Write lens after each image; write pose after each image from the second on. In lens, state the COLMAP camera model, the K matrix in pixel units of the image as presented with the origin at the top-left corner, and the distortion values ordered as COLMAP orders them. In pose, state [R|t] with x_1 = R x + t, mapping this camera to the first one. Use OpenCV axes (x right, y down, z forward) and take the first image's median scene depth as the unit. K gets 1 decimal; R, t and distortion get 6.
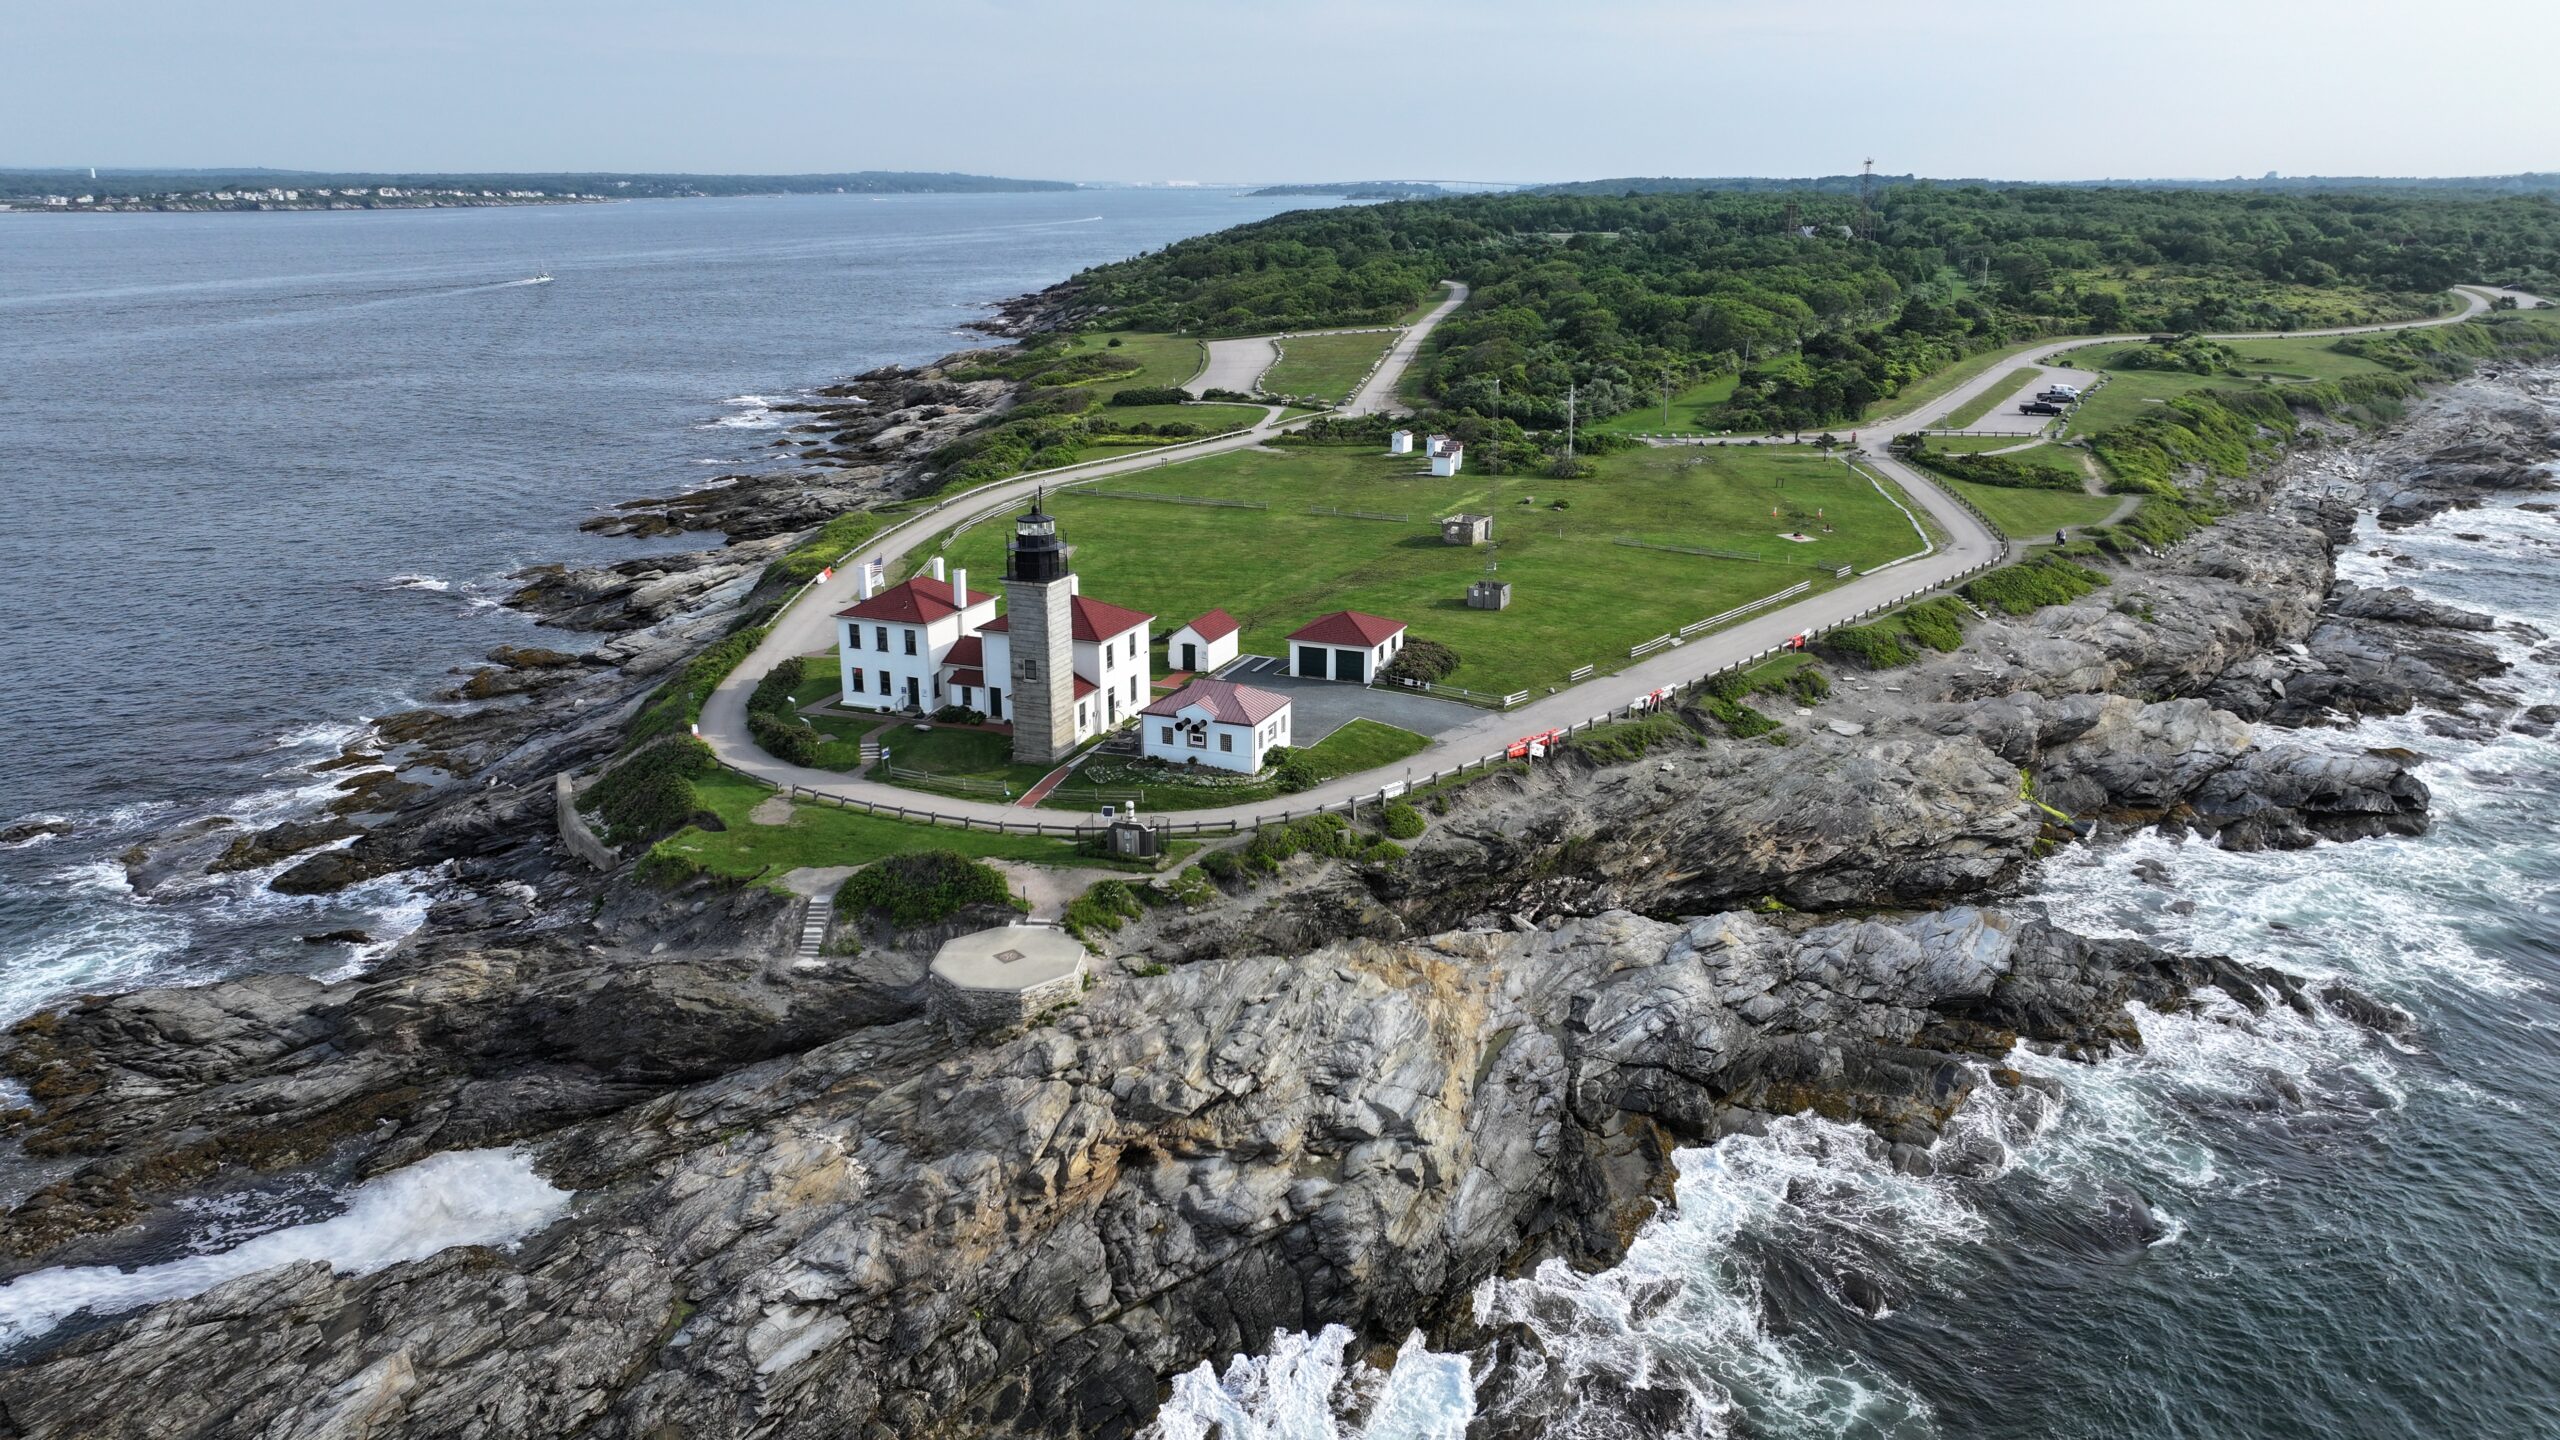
lens RADIAL K [[1803.6, 0, 1280.0], [0, 1803.6, 720.0], [0, 0, 1]] dist [0.014259, 0.004157]
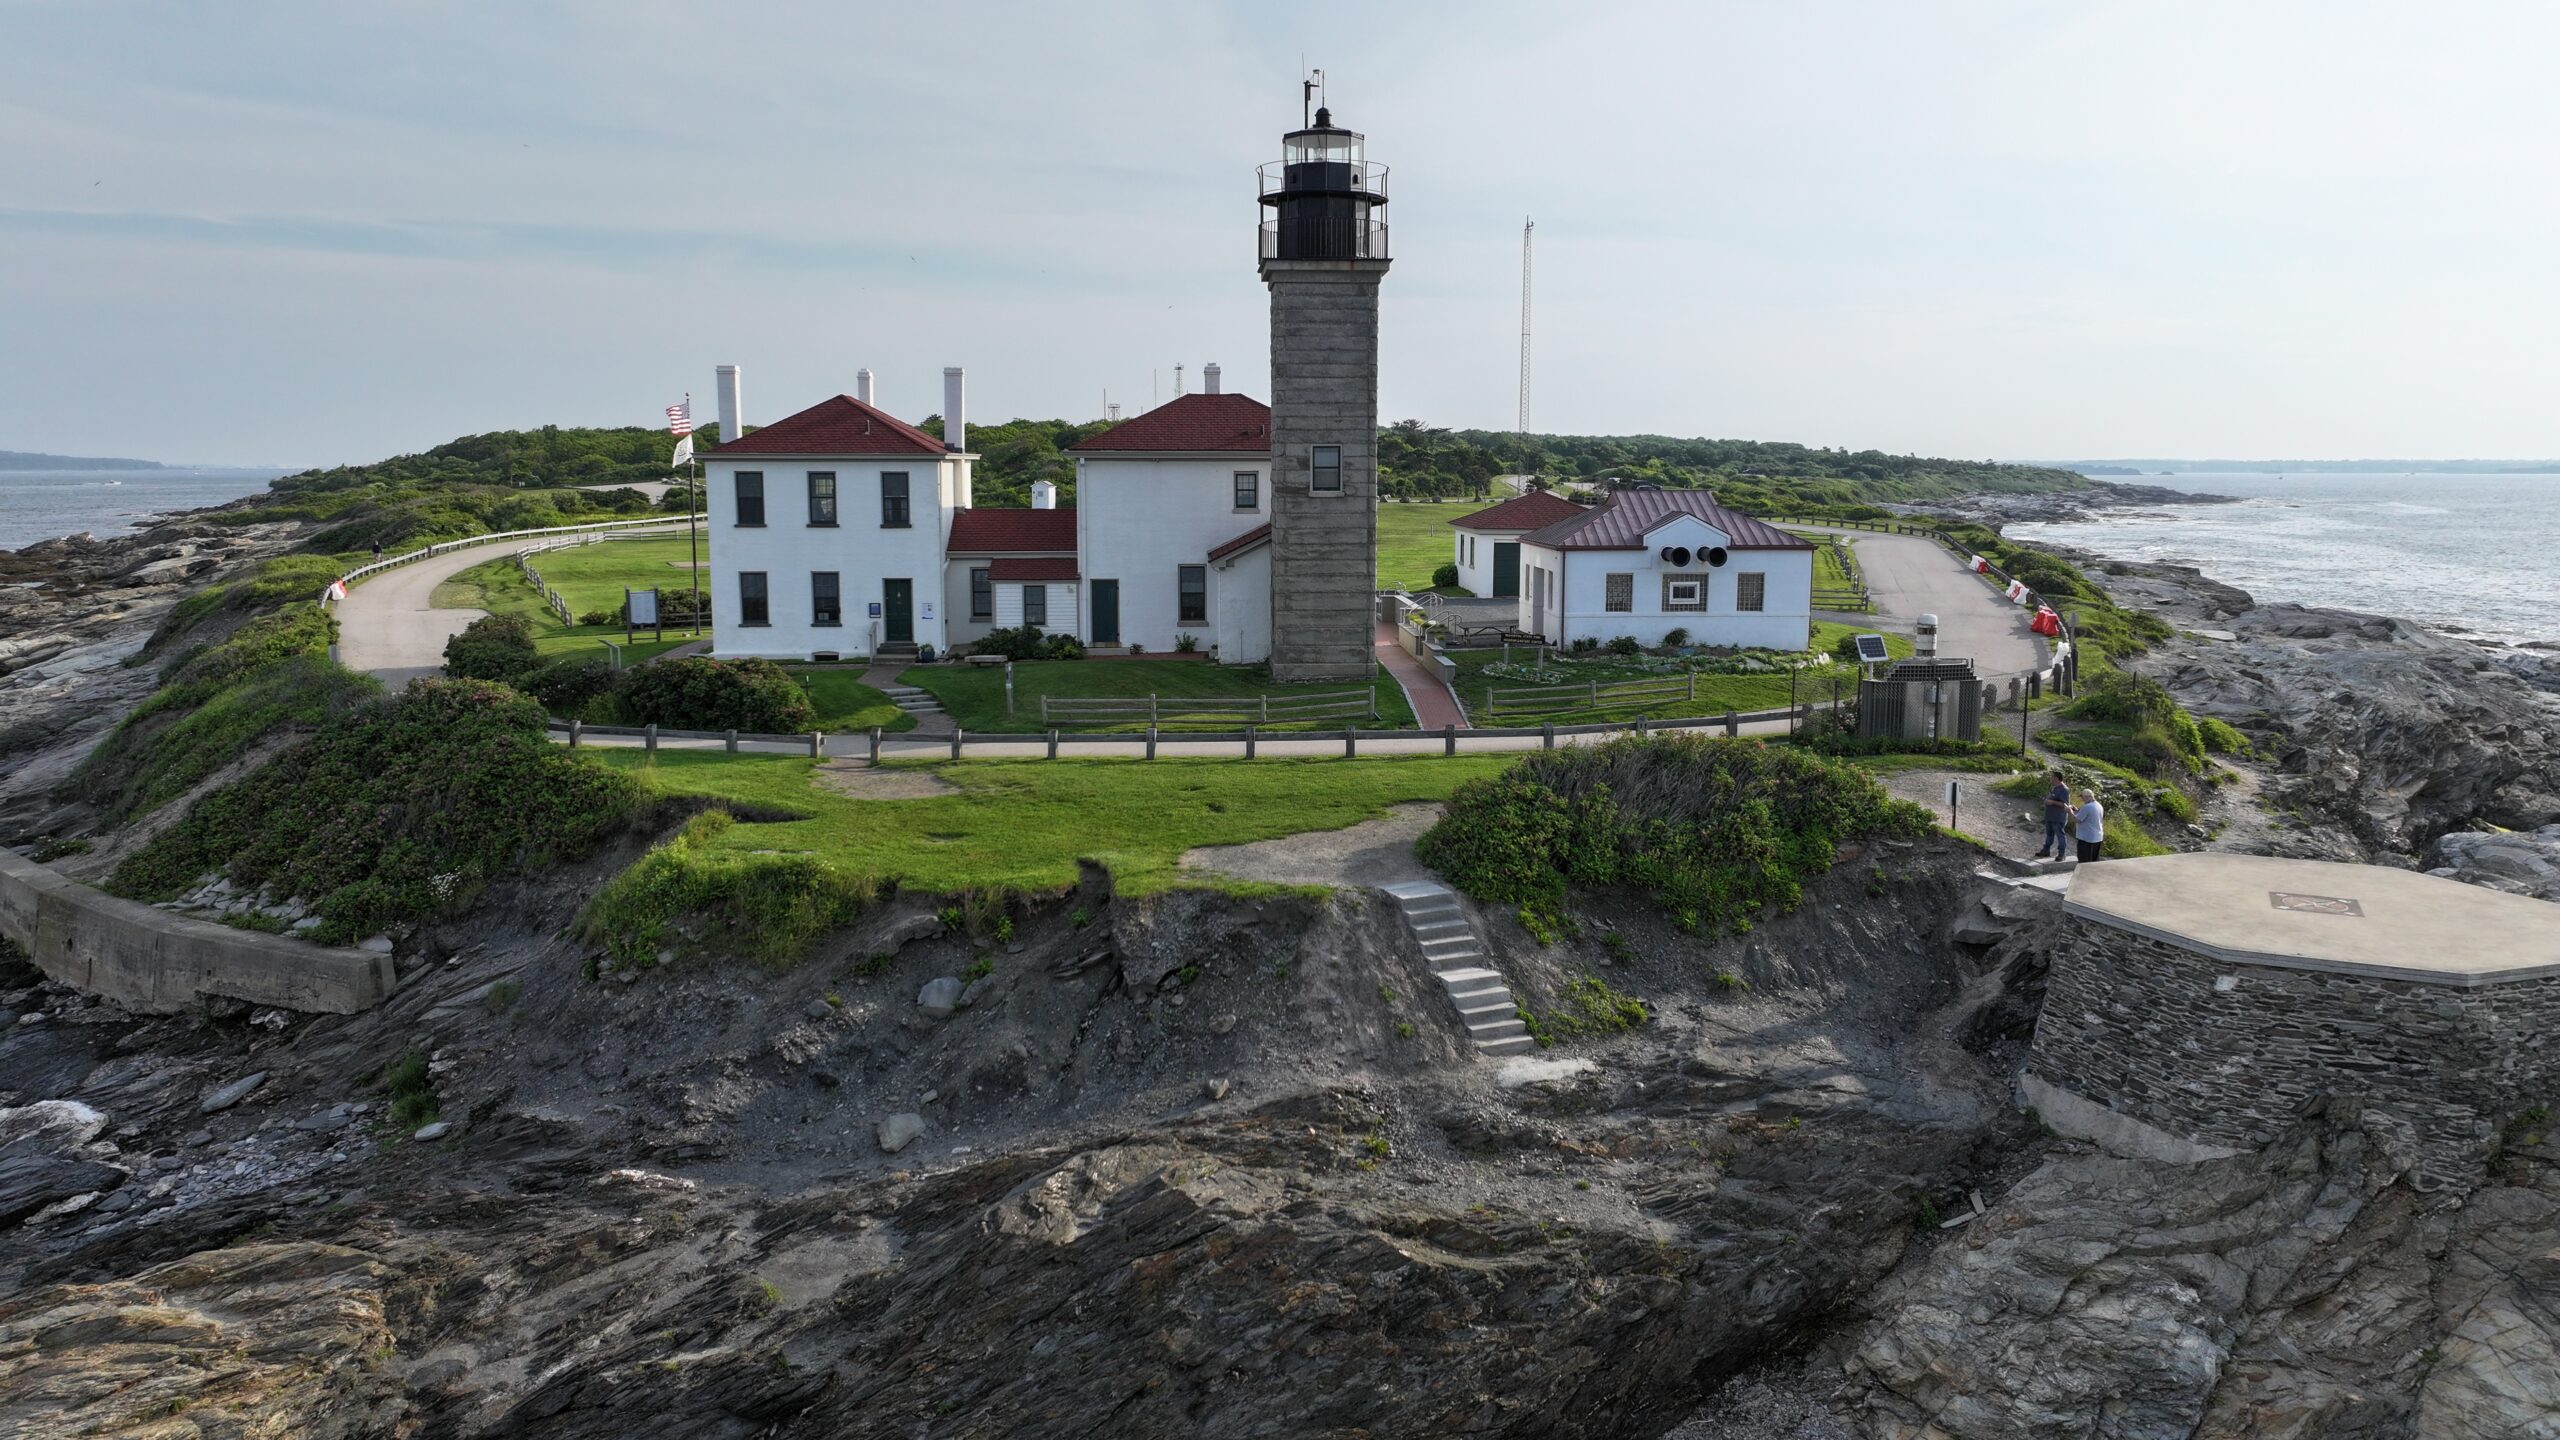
lens RADIAL K [[1803.6, 0, 1280.0], [0, 1803.6, 720.0], [0, 0, 1]] dist [0.014259, 0.004157]
pose [[0.902914, -0.058964, 0.425758, -0.311313], [0.122879, 0.984616, -0.124230, 0.080679], [-0.411883, 0.164485, 0.896268, 0.547583]]
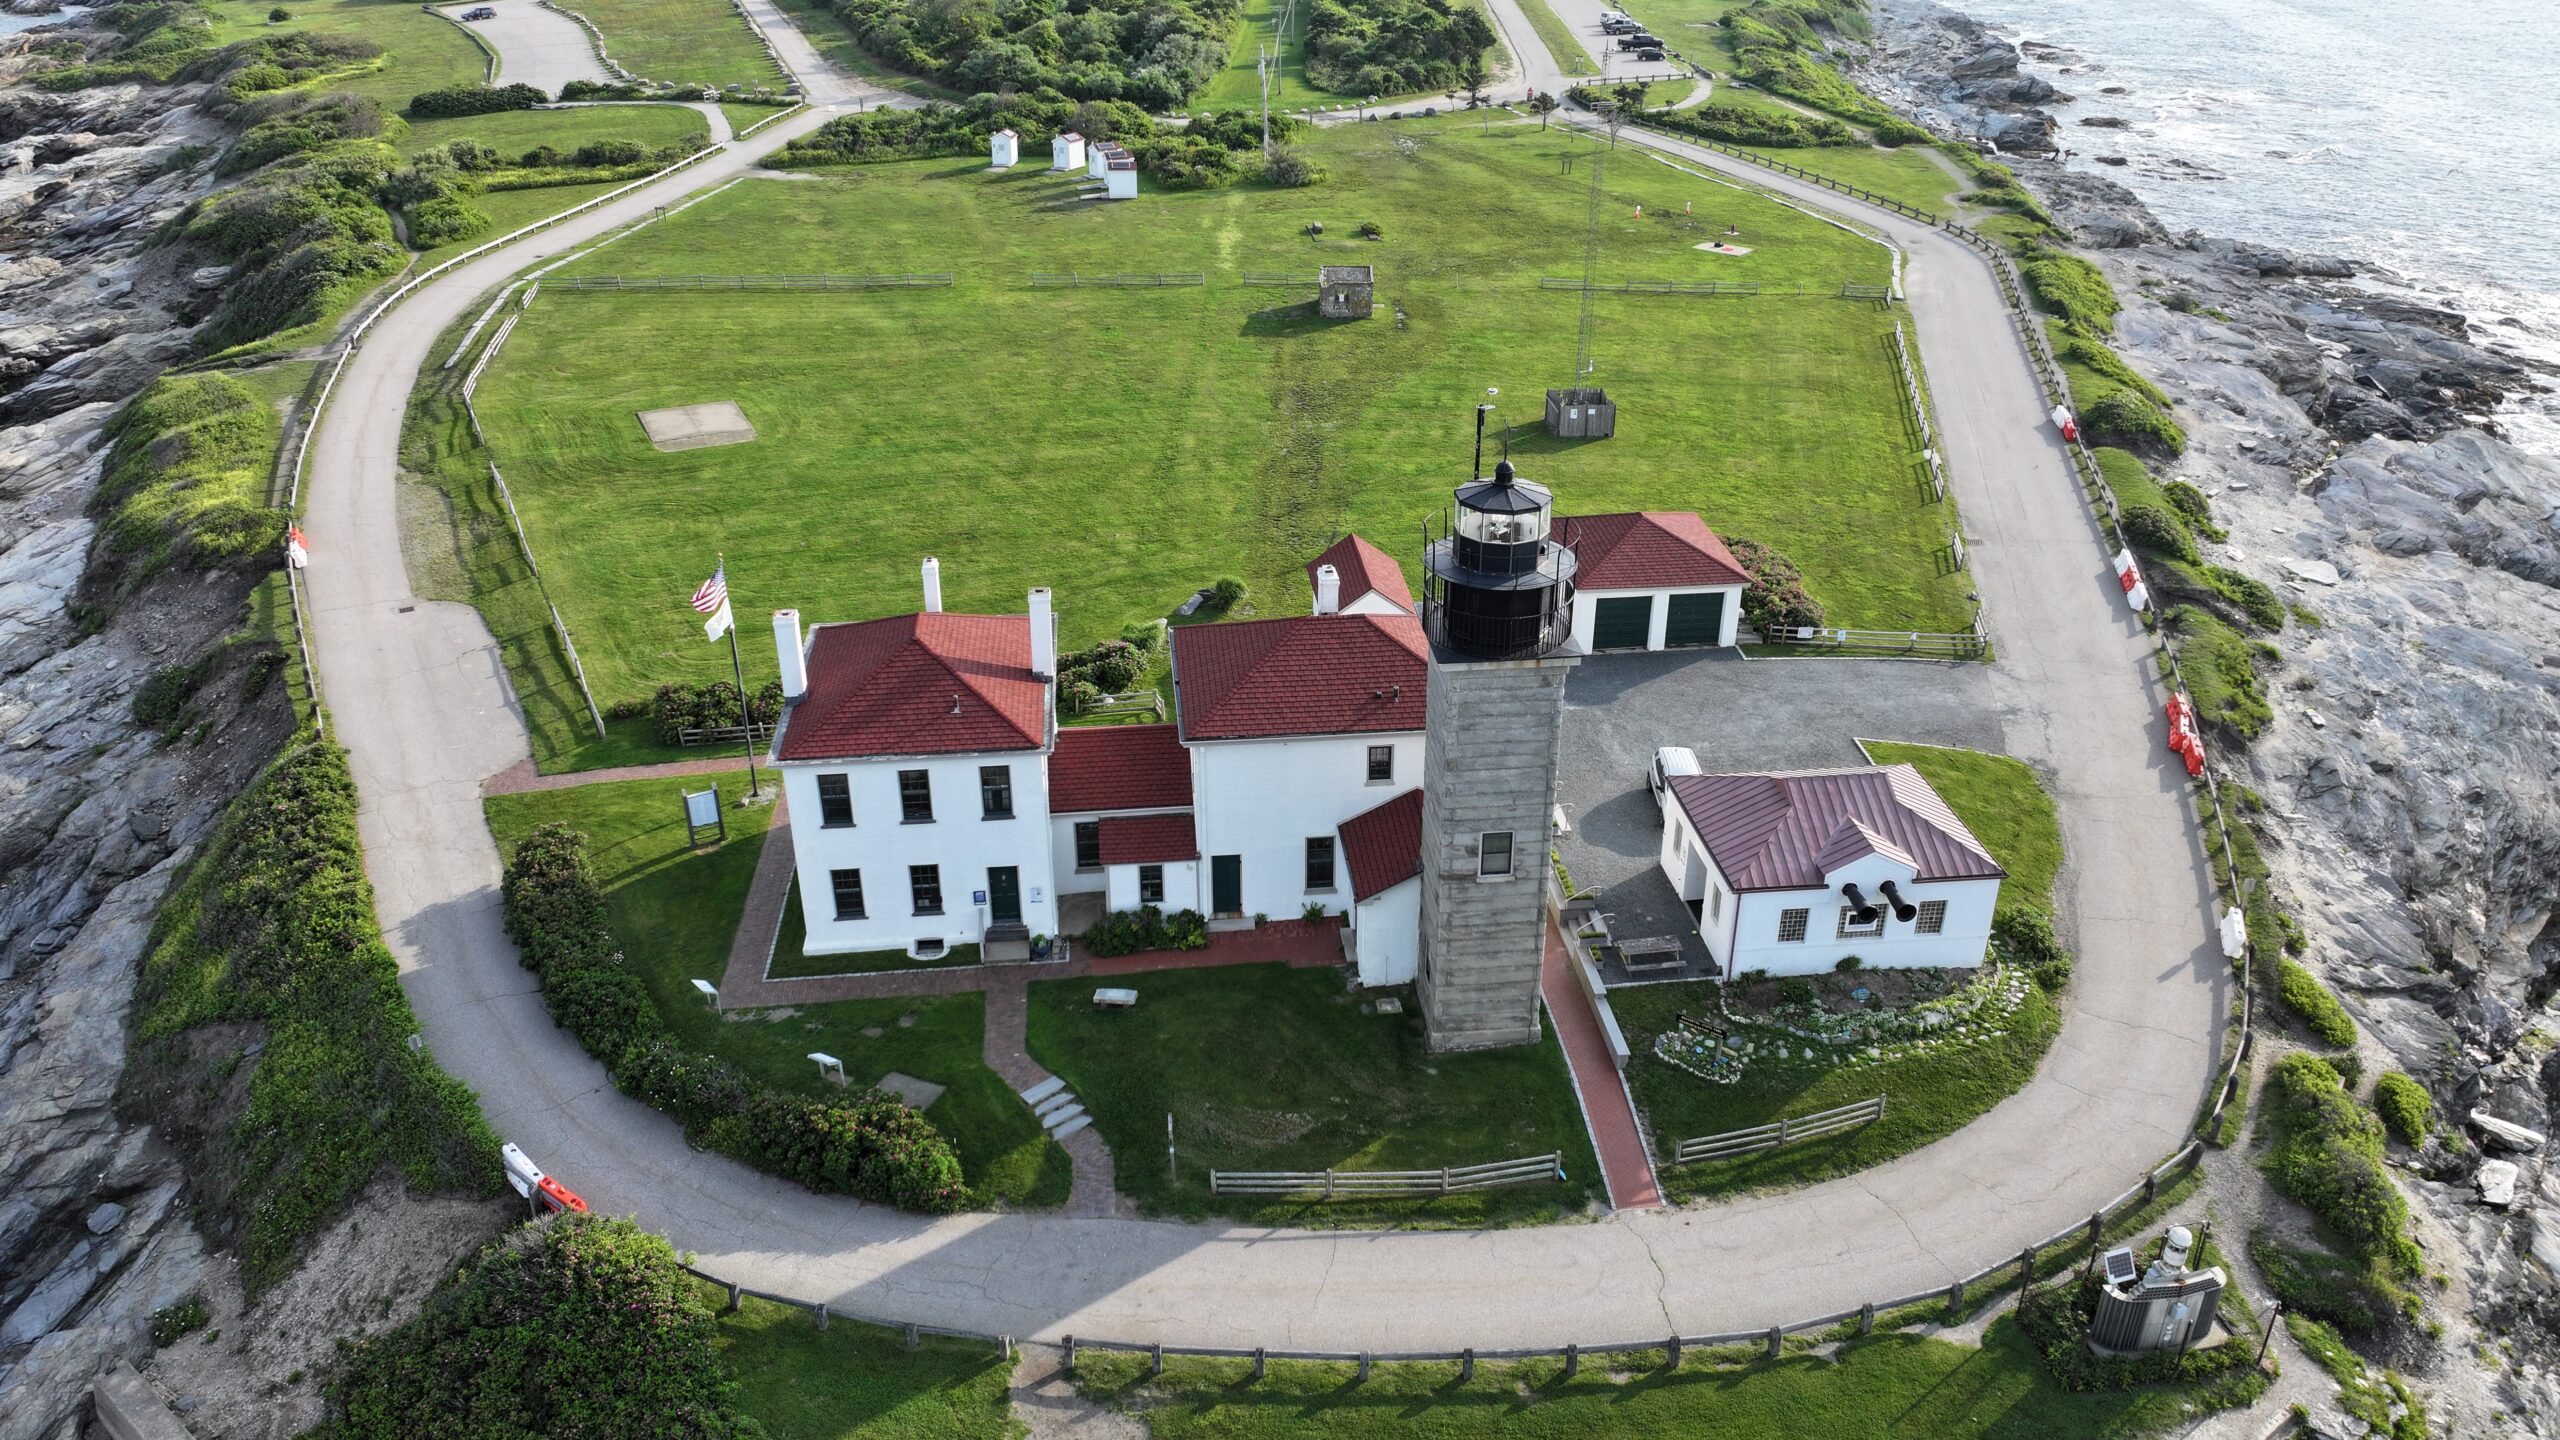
lens RADIAL K [[1803.6, 0, 1280.0], [0, 1803.6, 720.0], [0, 0, 1]] dist [0.014259, 0.004157]
pose [[0.883063, -0.214772, 0.417221, -0.313039], [0.136622, 0.968267, 0.209268, -0.135739], [-0.448926, -0.127795, 0.884383, 0.594999]]
